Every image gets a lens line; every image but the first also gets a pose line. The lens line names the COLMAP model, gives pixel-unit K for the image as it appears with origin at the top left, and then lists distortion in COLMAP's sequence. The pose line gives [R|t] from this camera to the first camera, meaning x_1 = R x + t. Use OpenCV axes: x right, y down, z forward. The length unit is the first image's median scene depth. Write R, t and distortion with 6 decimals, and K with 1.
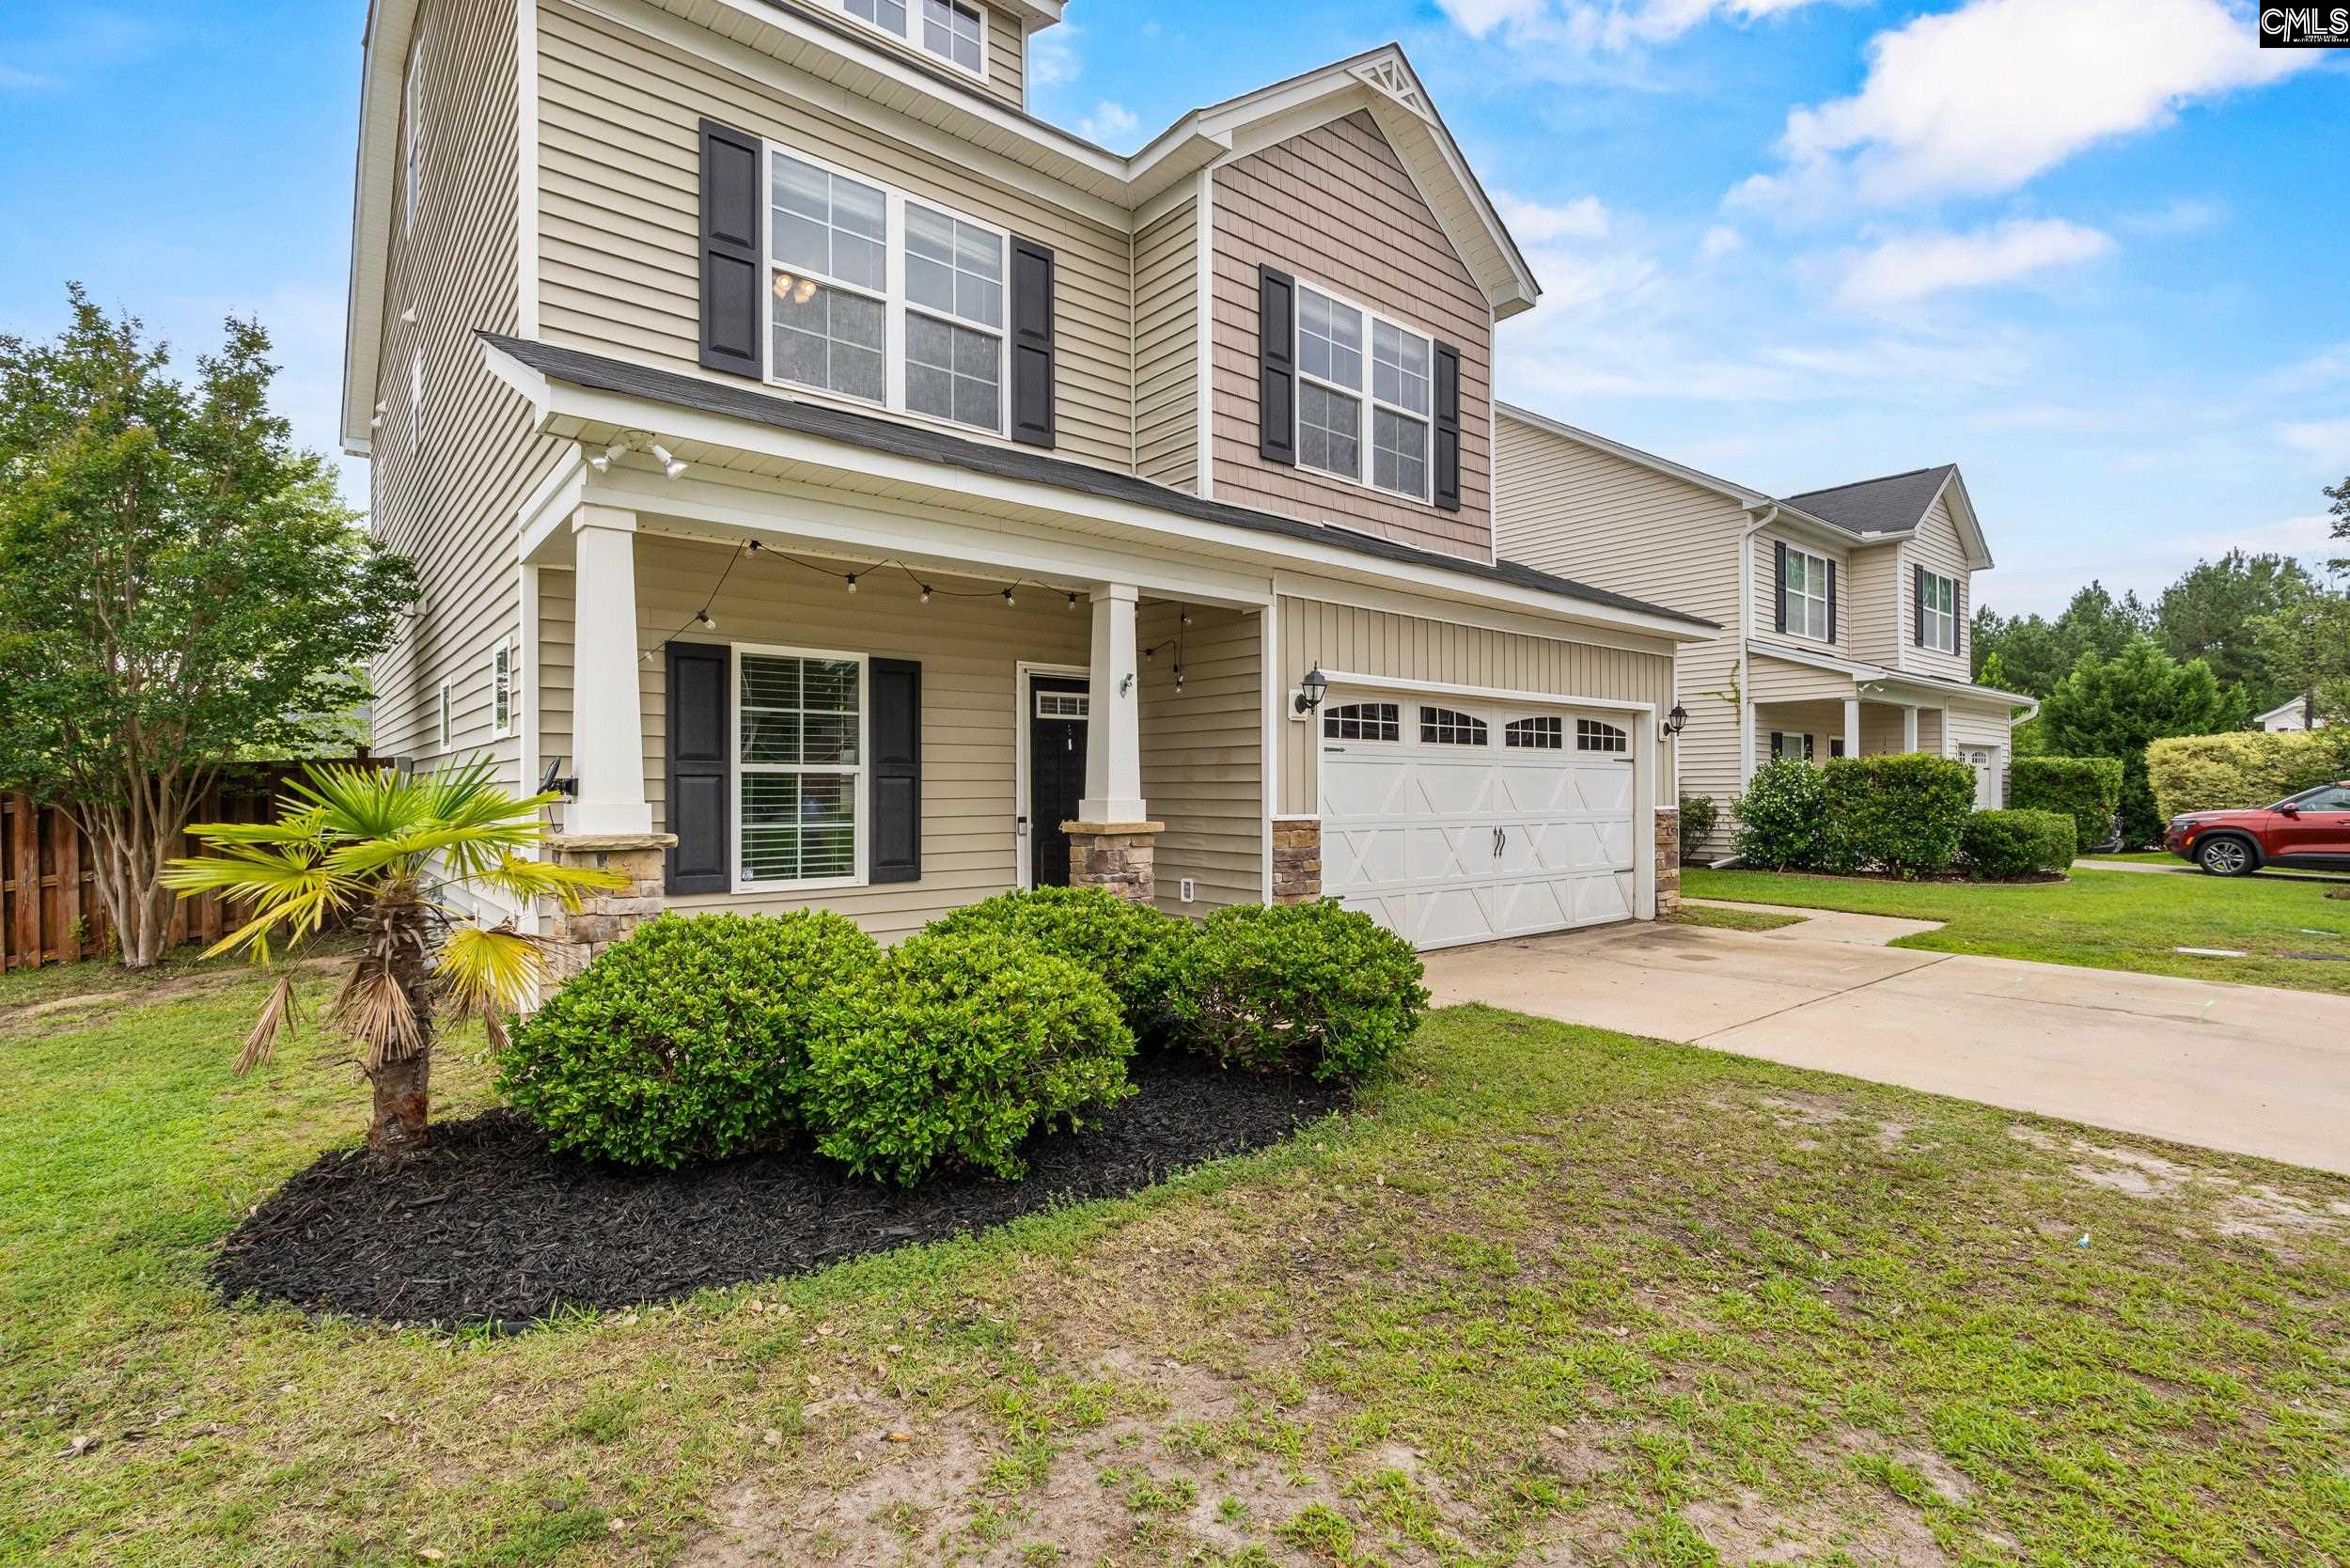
lens RADIAL K [[1085.6, 0, 1174.3], [0, 1085.6, 789.8], [0, 0, 1]] dist [-0.007297, 0.000627]
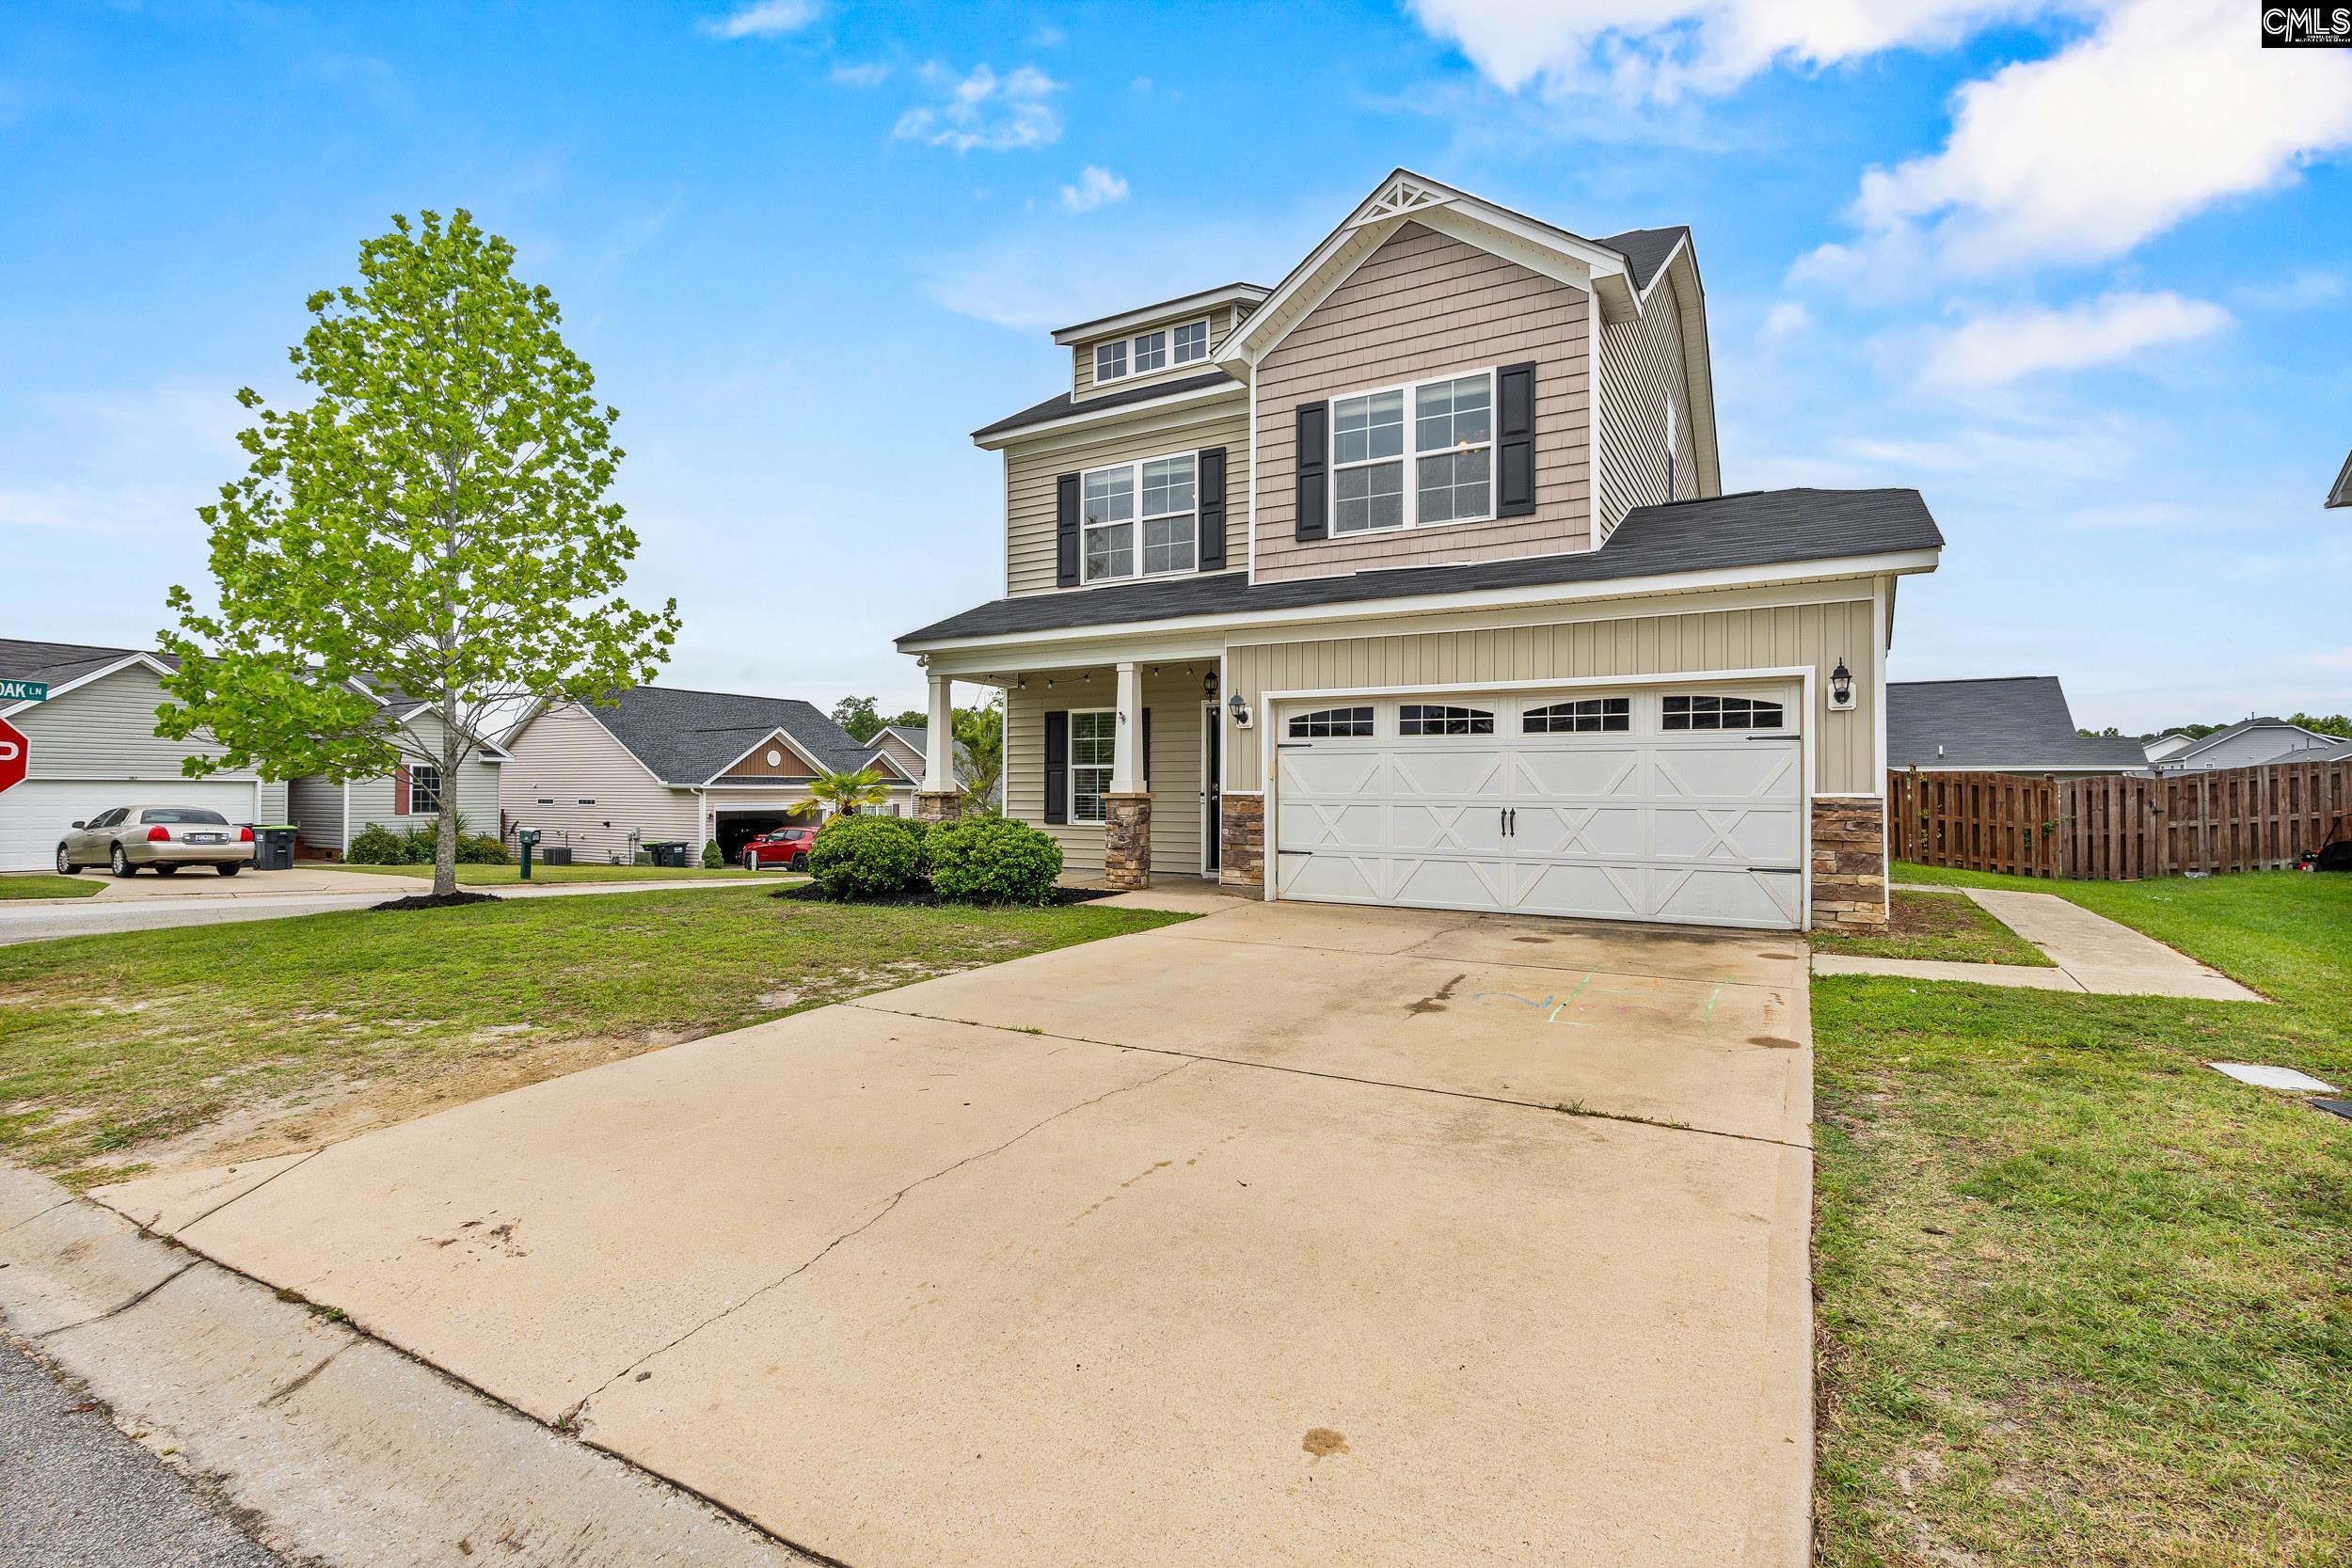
lens RADIAL K [[1086.4, 0, 1170.6], [0, 1086.4, 779.6], [0, 0, 1]] dist [-0.007297, 0.000627]
pose [[0.332138, -0.006840, -0.943206, 1.302838], [-0.004245, 0.999953, -0.008746, 0.017713], [0.943221, 0.006909, 0.332094, 0.357258]]
